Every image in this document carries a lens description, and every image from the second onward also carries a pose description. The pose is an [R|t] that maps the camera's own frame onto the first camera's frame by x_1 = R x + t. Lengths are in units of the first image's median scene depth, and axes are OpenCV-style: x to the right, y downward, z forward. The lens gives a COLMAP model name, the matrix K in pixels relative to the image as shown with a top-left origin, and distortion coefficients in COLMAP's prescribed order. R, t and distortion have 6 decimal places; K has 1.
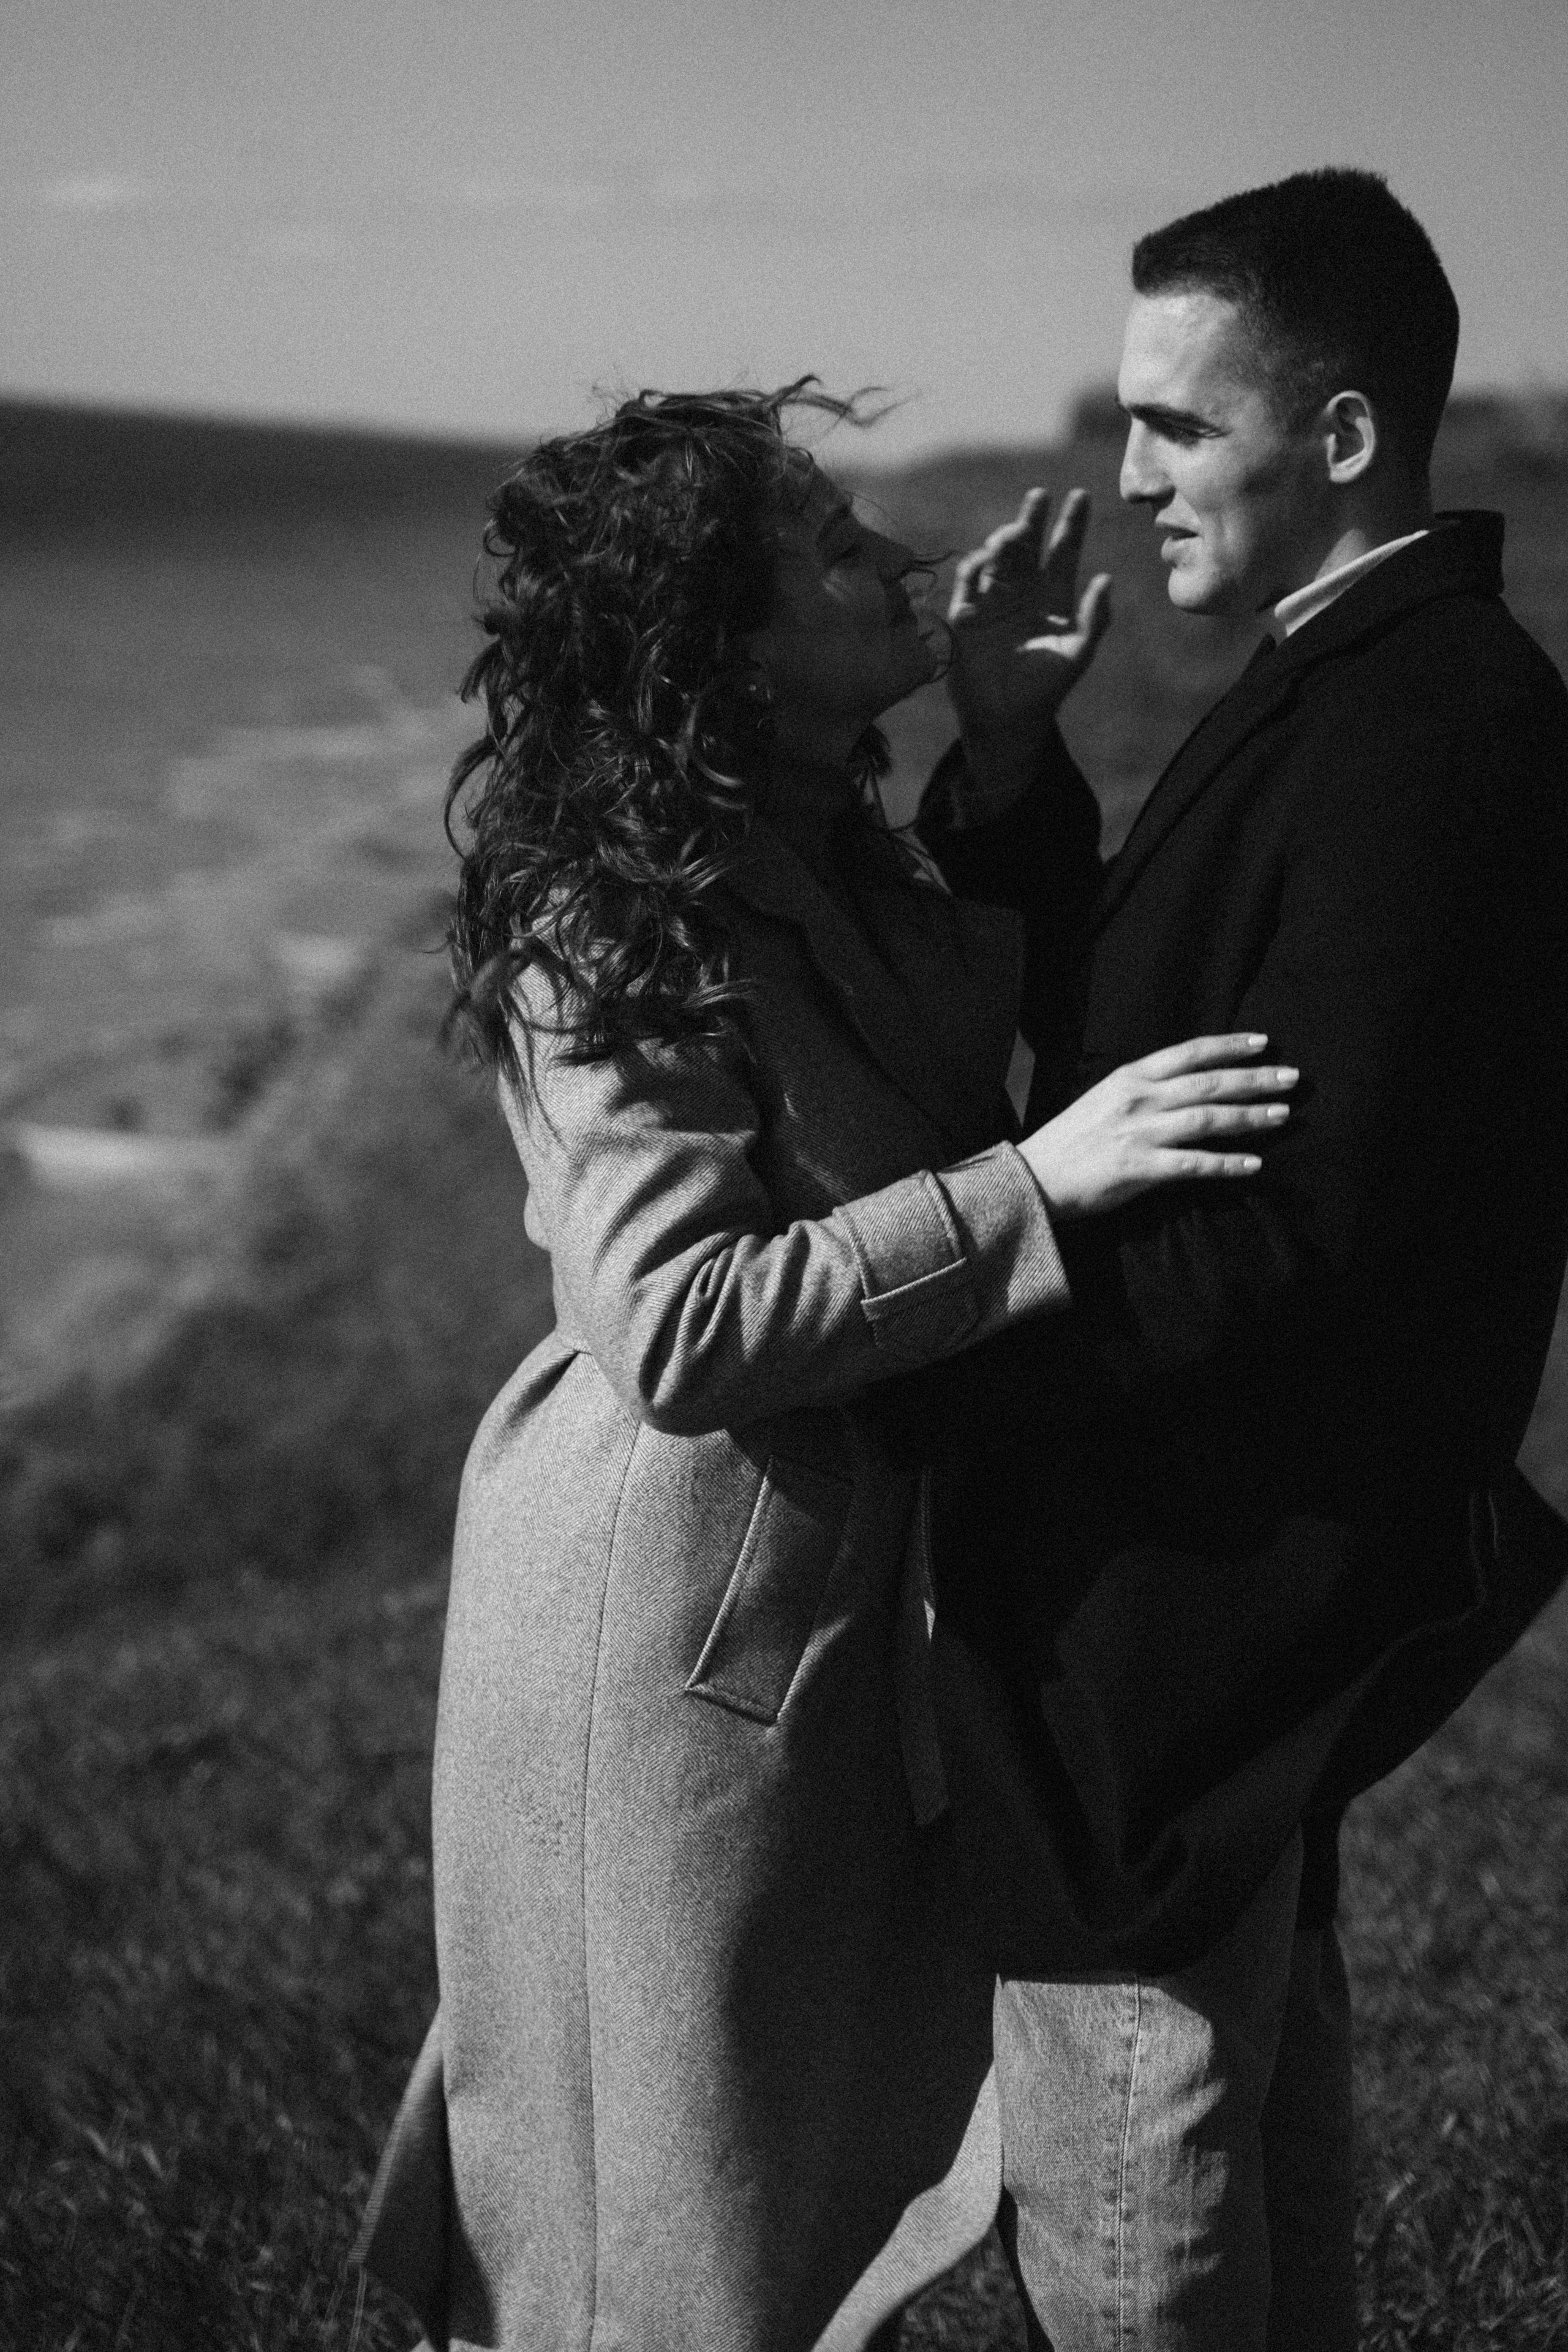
lens RADIAL K [[4314.1, 0, 784.0], [0, 4314.1, 1176.0], [0, 0, 1]] dist [0.057080, 0.282292]
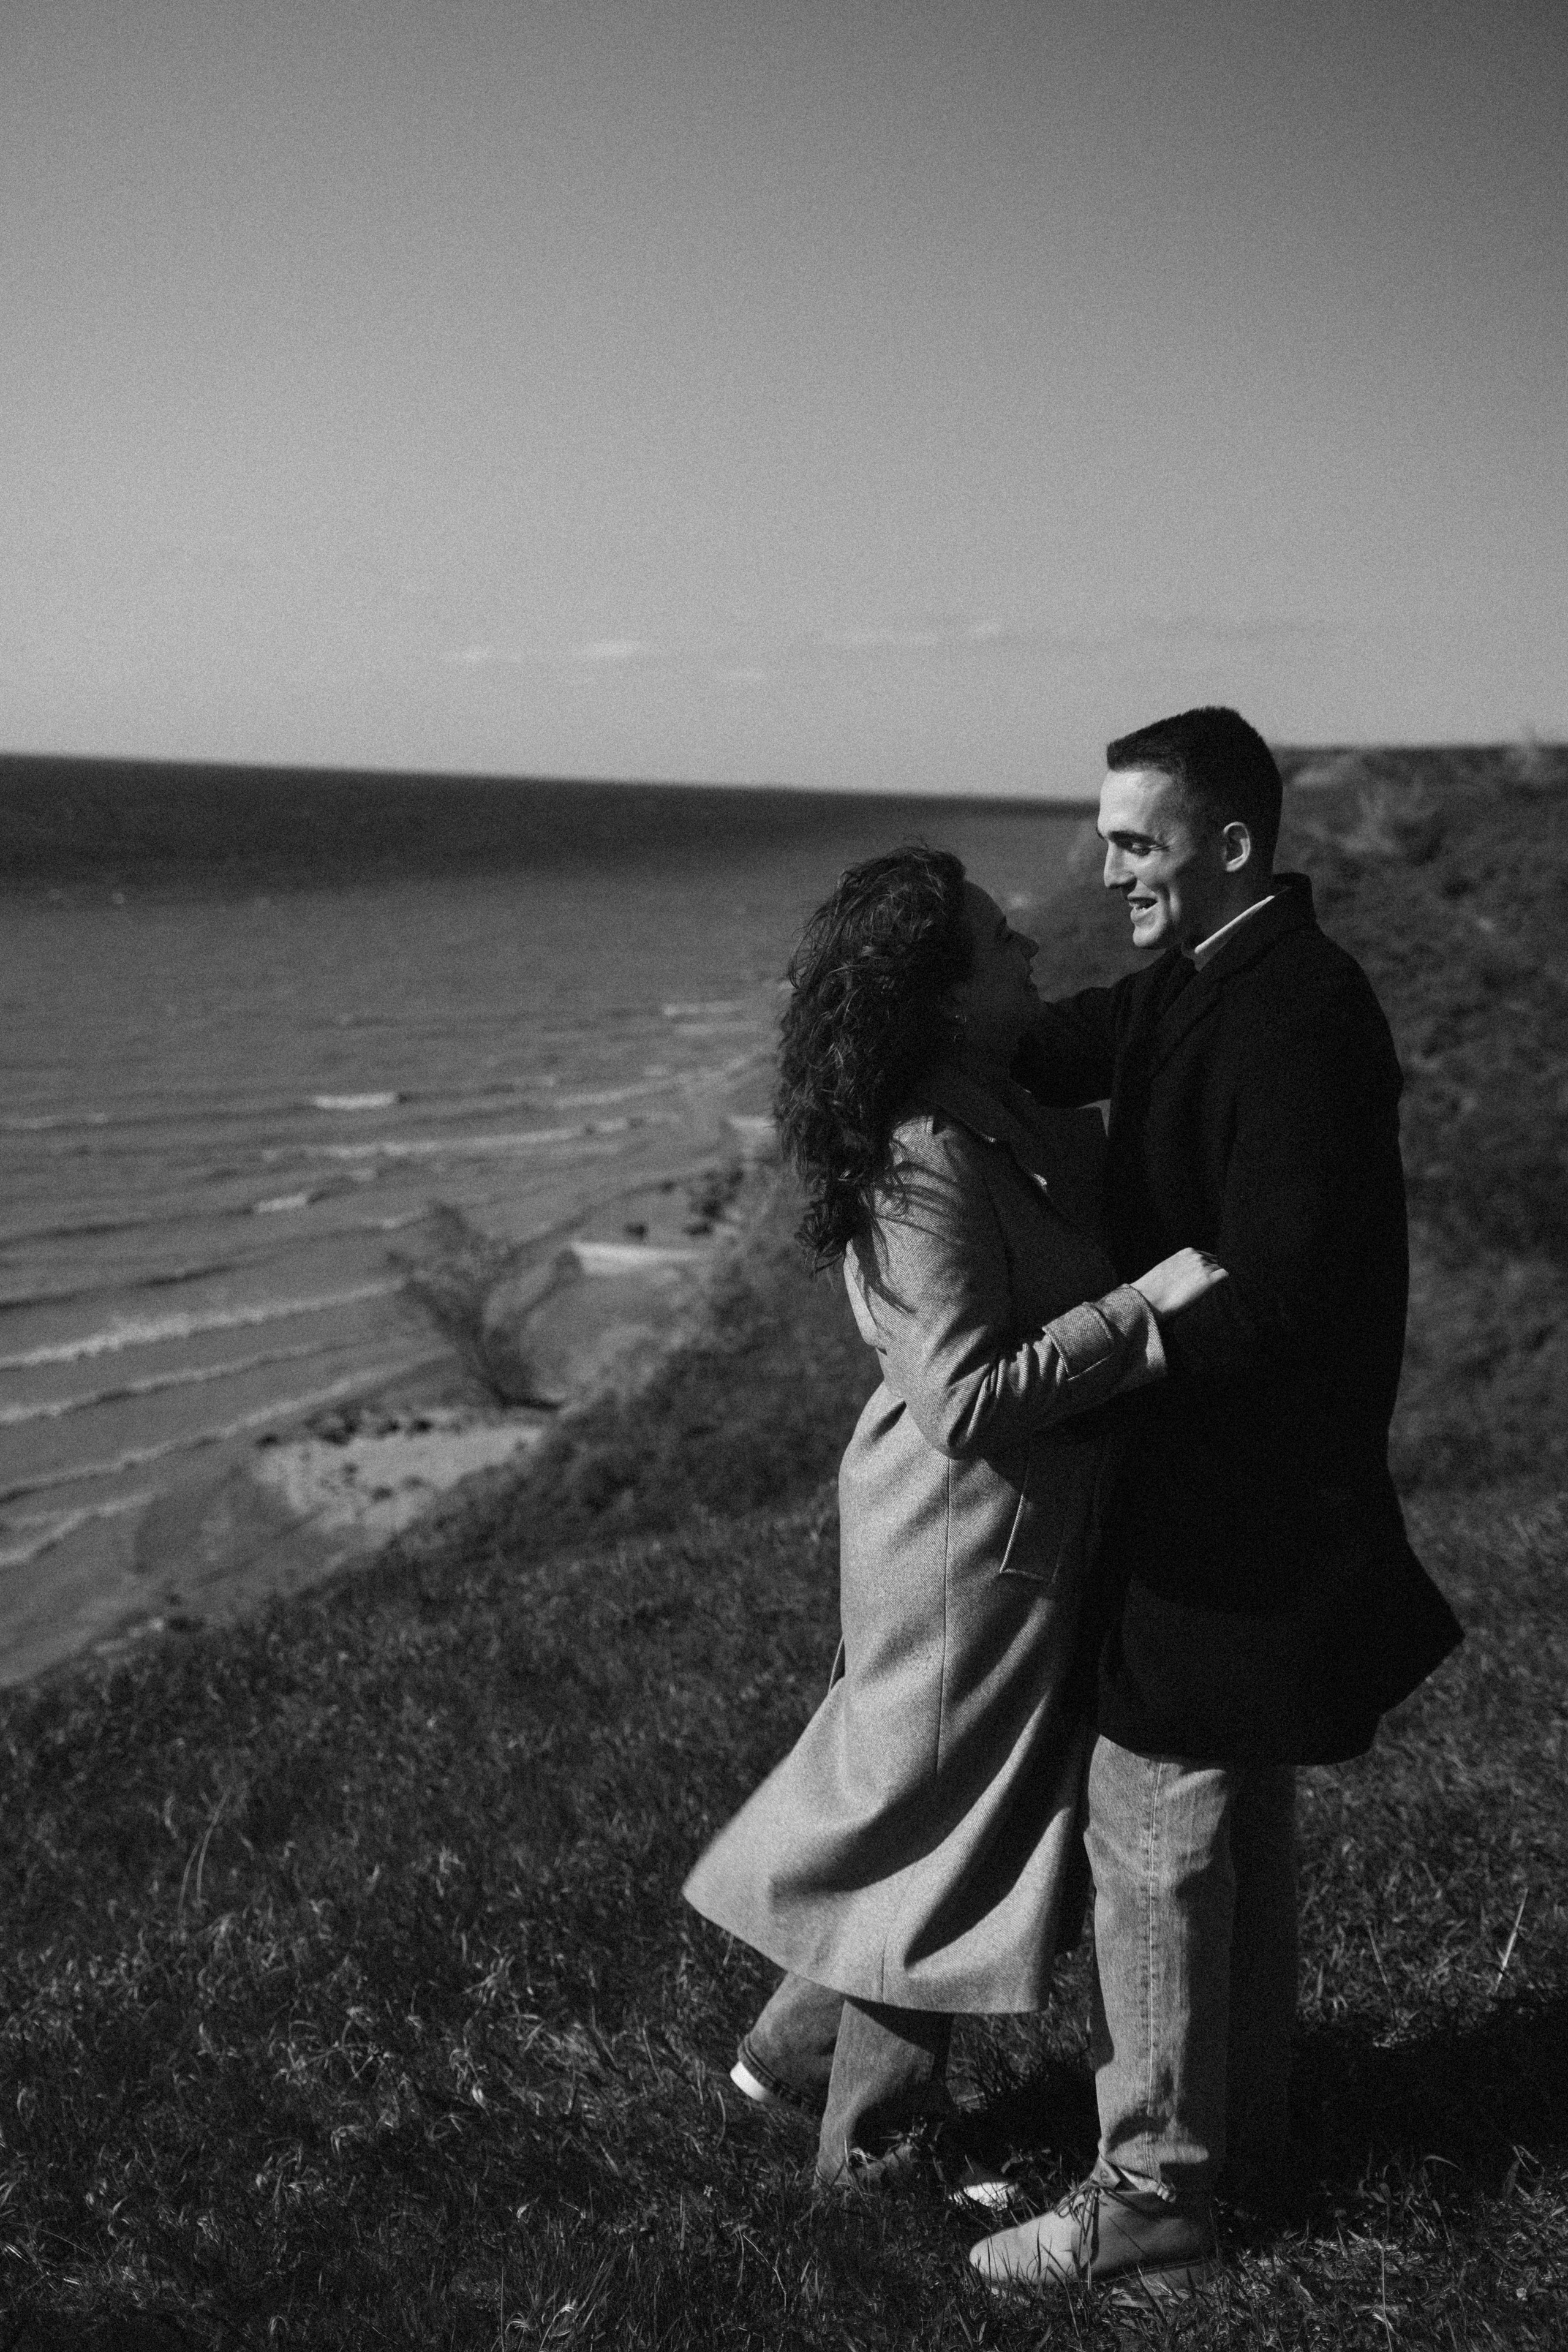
lens RADIAL K [[2828.0, 0, 784.0], [0, 2828.0, 1176.0], [0, 0, 1]] dist [0.019613, 0.005232]
pose [[0.994713, -0.021677, -0.100381, 0.025335], [0.018534, 0.999312, -0.032139, 0.001669], [0.101008, 0.030109, 0.994430, -0.091352]]
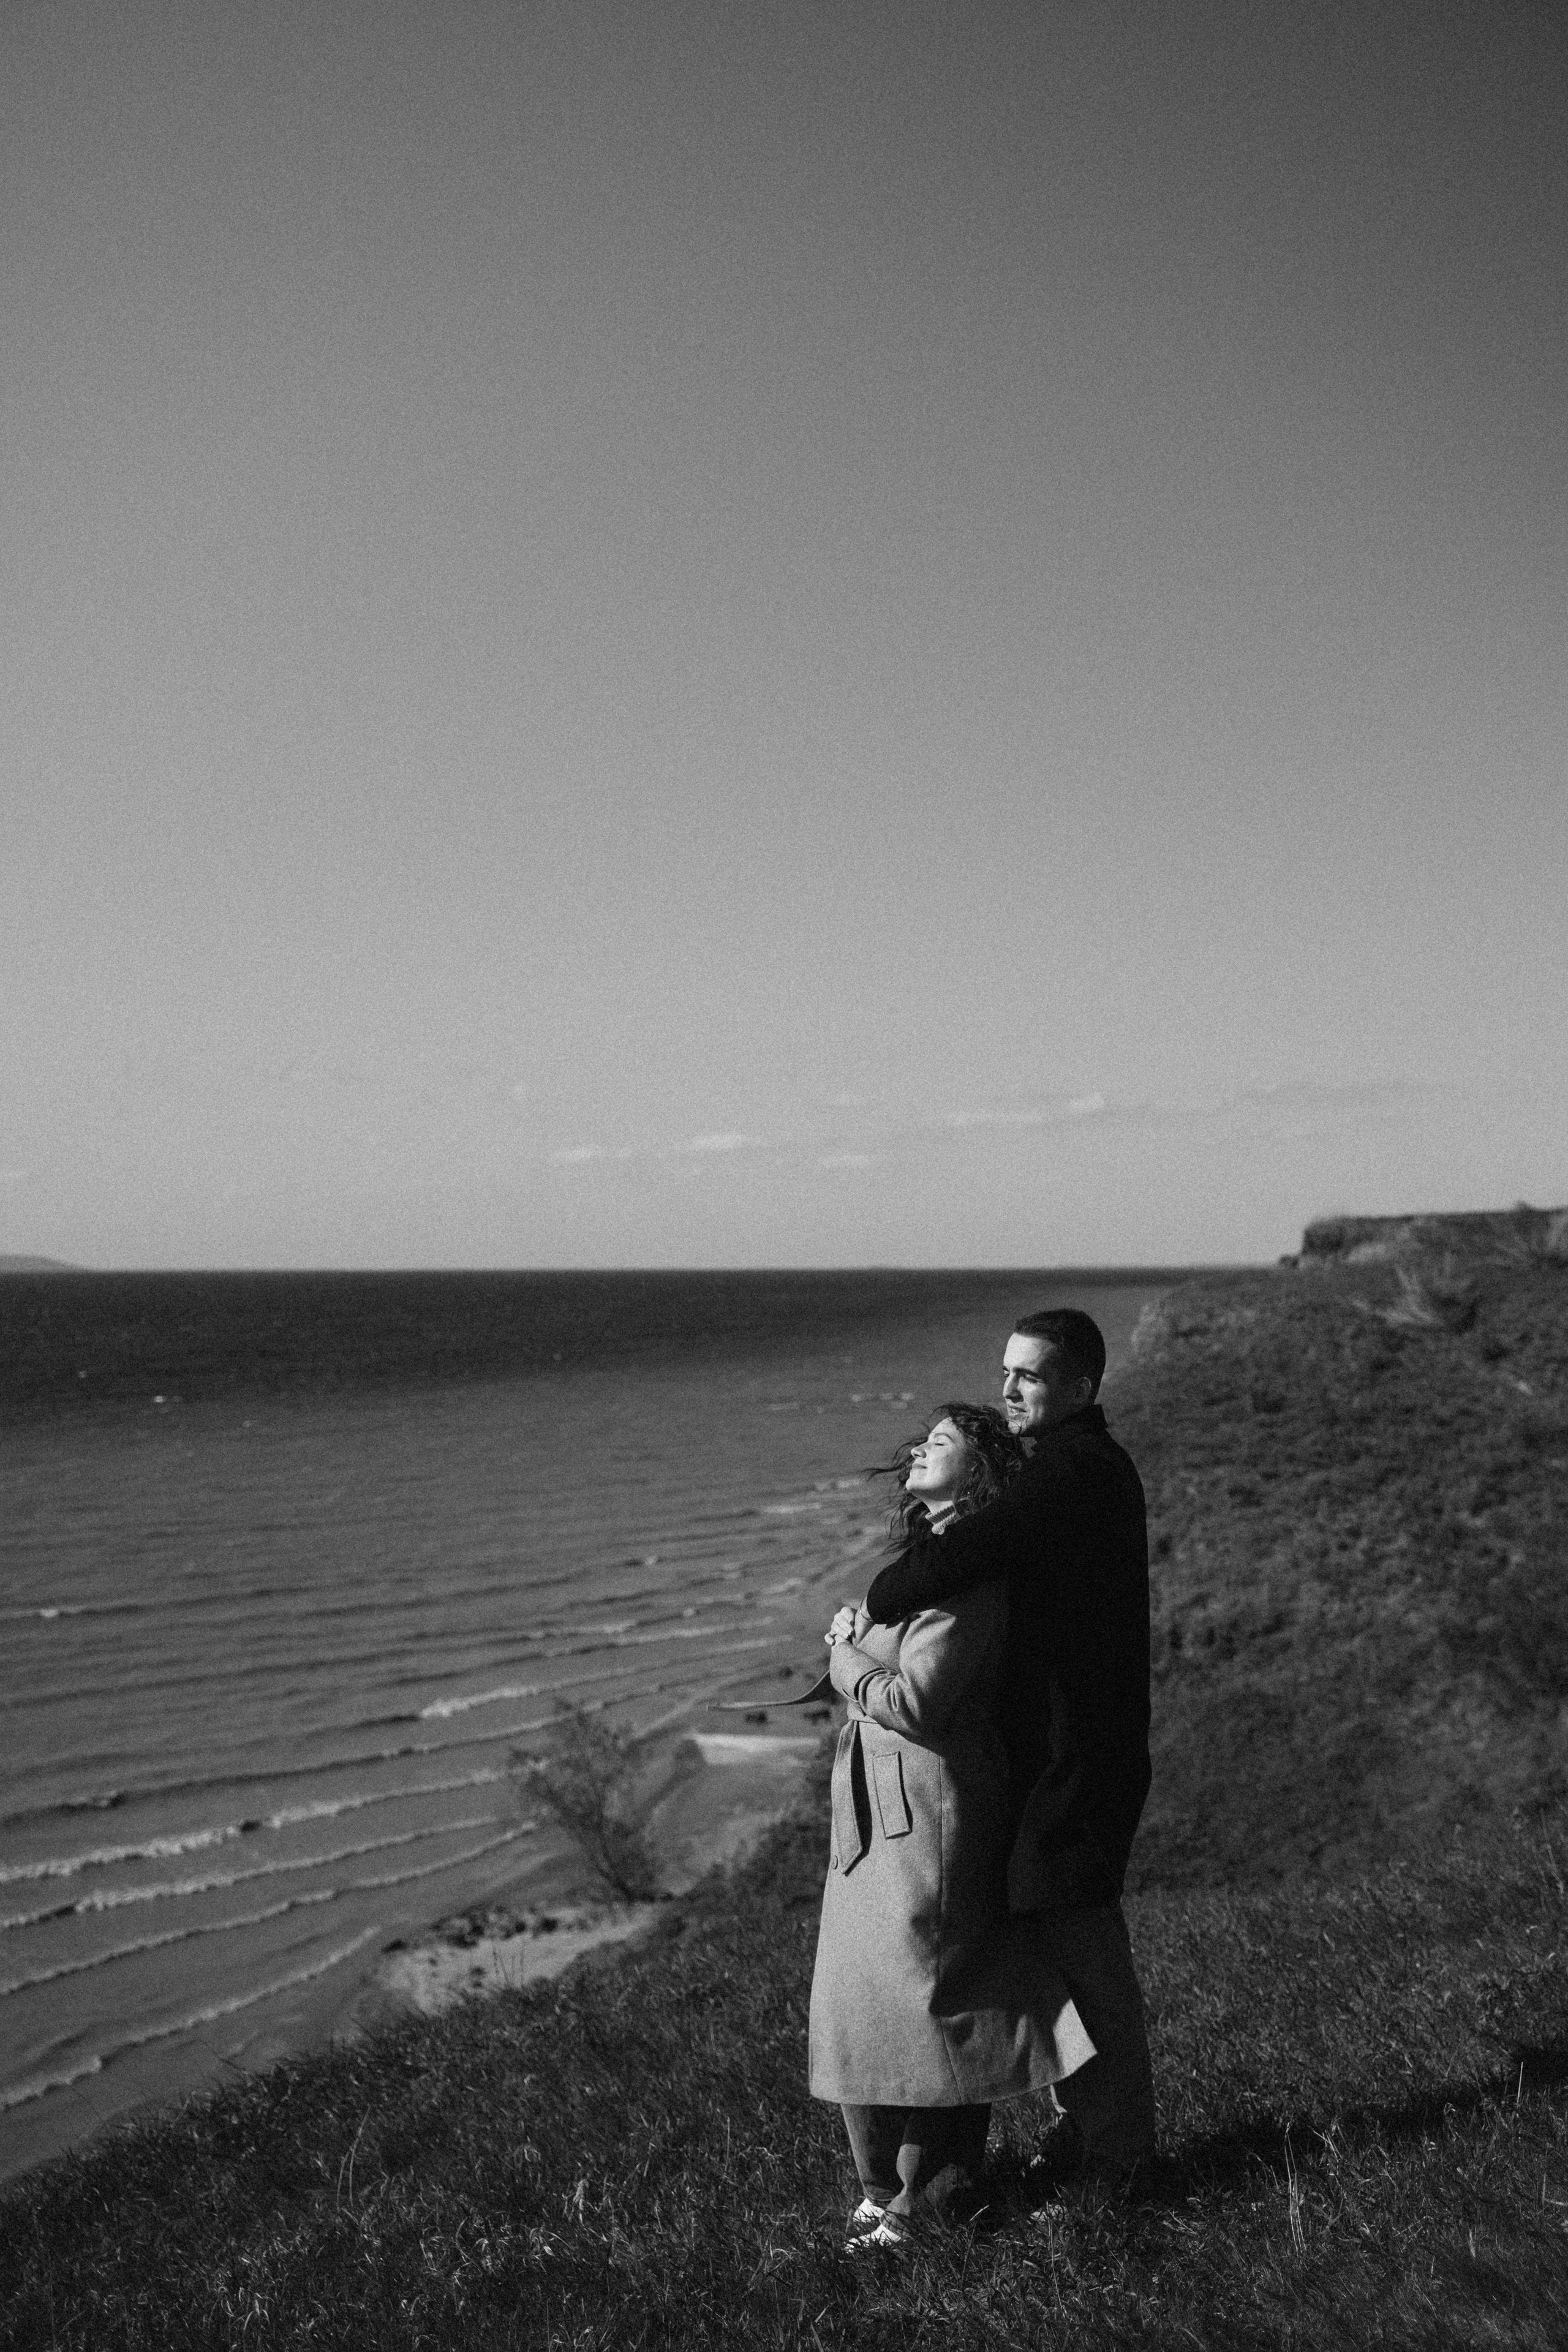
lens RADIAL K [[3020.0, 0, 784.0], [0, 3020.0, 1176.0], [0, 0, 1]] dist [0.024963, 0.014079]
pose [[0.986423, -0.084630, -0.140738, 0.153045], [0.056323, 0.979353, -0.194152, 0.035993], [0.154263, 0.183589, 0.970823, -0.538574]]
